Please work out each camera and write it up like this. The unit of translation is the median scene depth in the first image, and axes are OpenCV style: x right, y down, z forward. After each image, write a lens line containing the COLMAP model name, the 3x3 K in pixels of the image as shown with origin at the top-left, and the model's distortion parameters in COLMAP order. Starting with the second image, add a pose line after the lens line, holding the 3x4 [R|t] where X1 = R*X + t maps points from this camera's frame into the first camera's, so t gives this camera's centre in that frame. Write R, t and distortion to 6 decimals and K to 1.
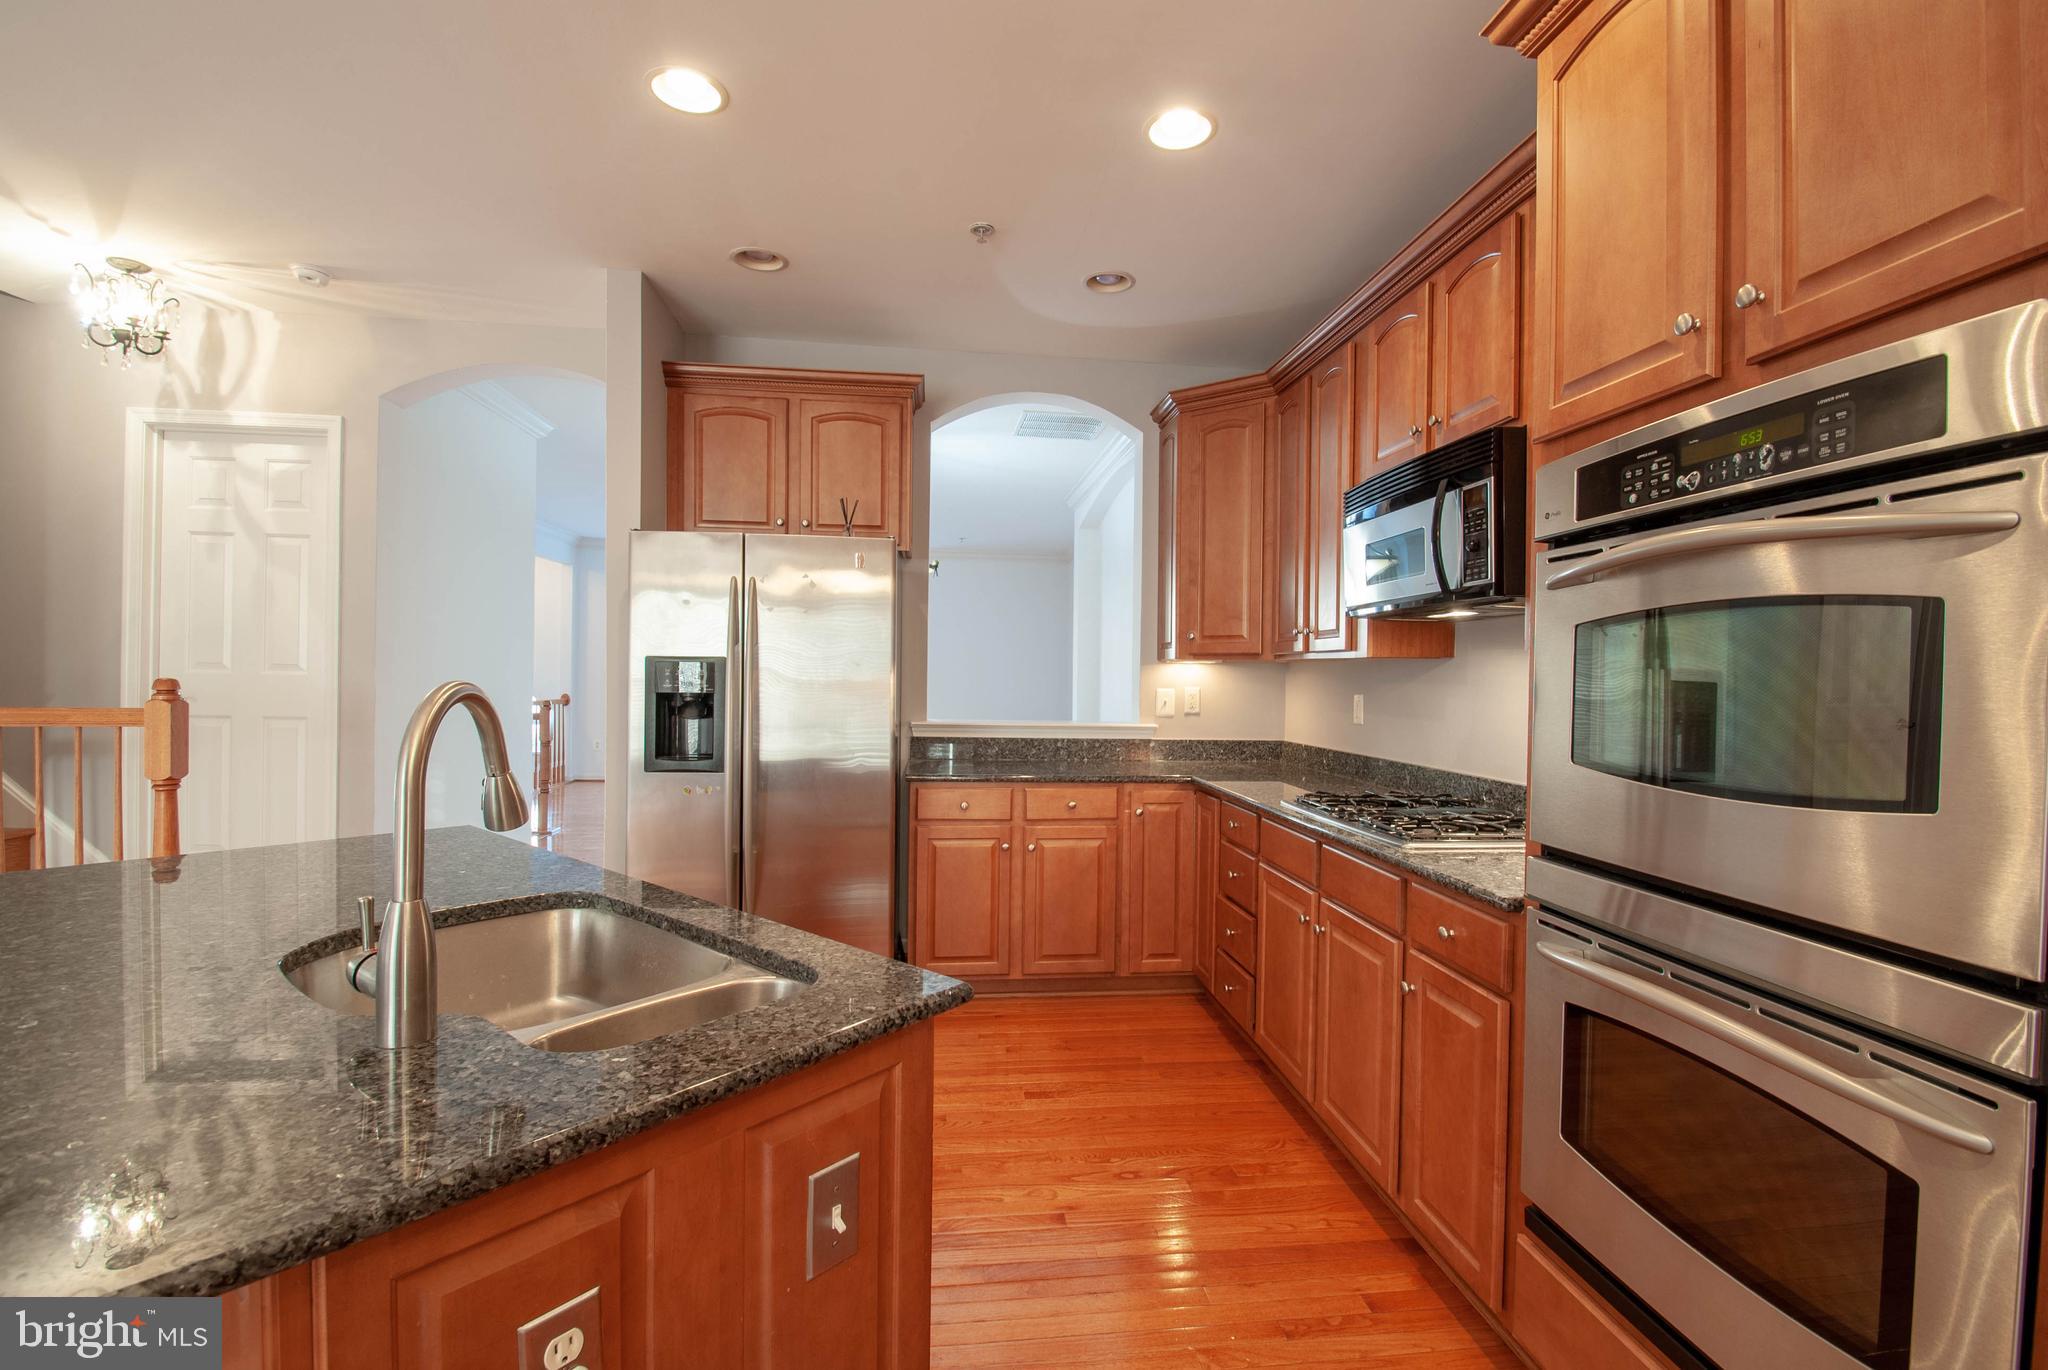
lens RADIAL K [[907.1, 0, 1031.0], [0, 907.1, 685.5], [0, 0, 1]] dist [0.013776, -0.019297]
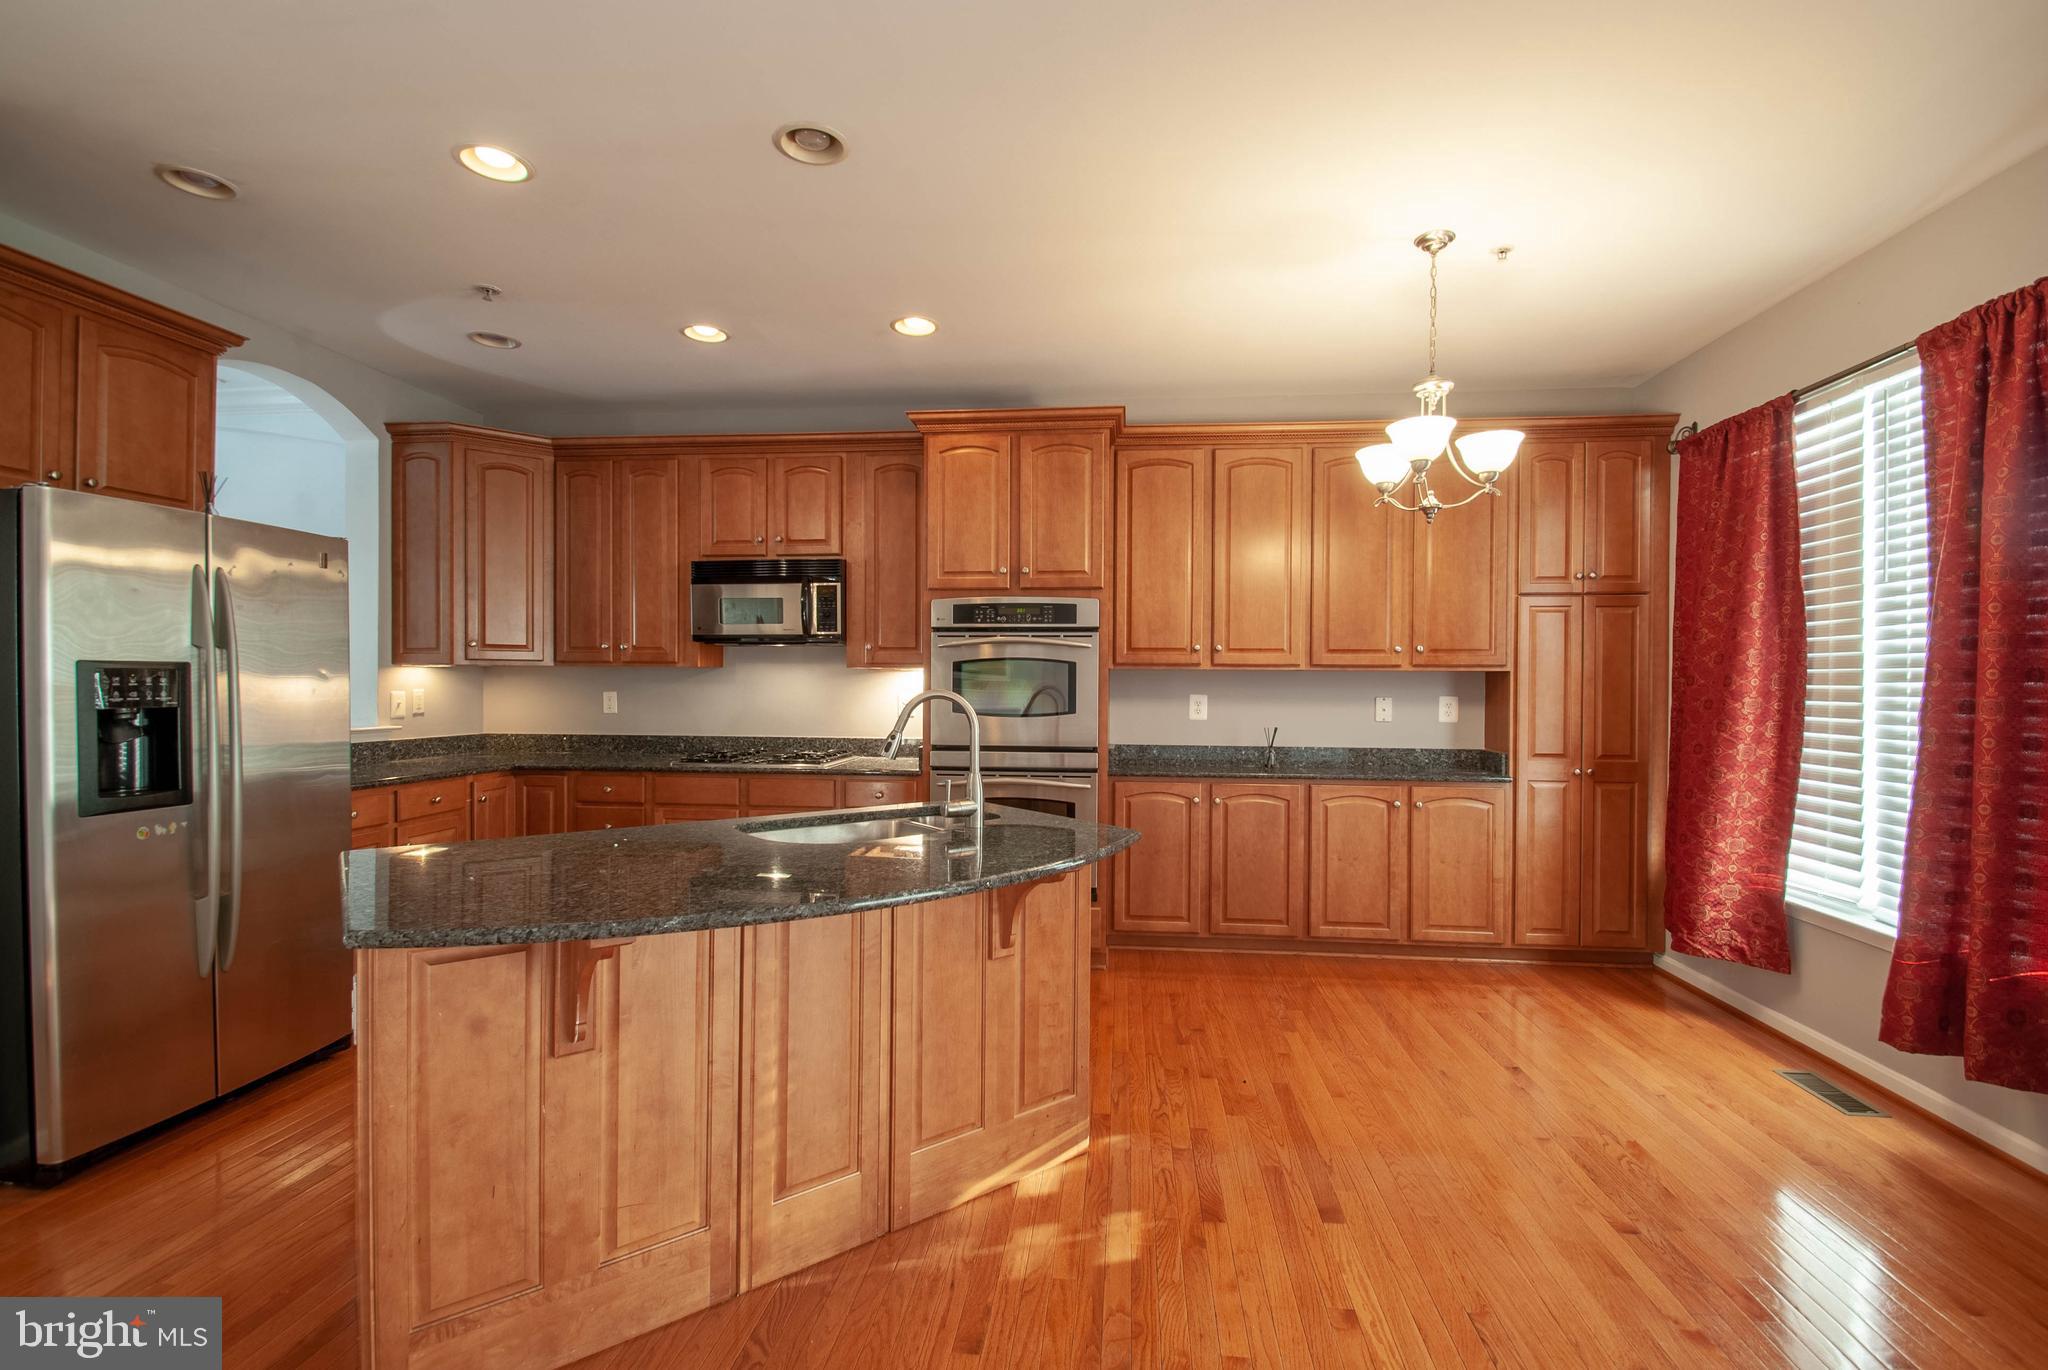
lens RADIAL K [[907.1, 0, 1031.0], [0, 907.1, 685.5], [0, 0, 1]] dist [0.013776, -0.019297]
pose [[0.223129, -0.014877, 0.974675, -0.946791], [0.008743, 0.999874, 0.013261, -0.014420], [-0.974750, 0.005563, 0.223231, 0.079196]]
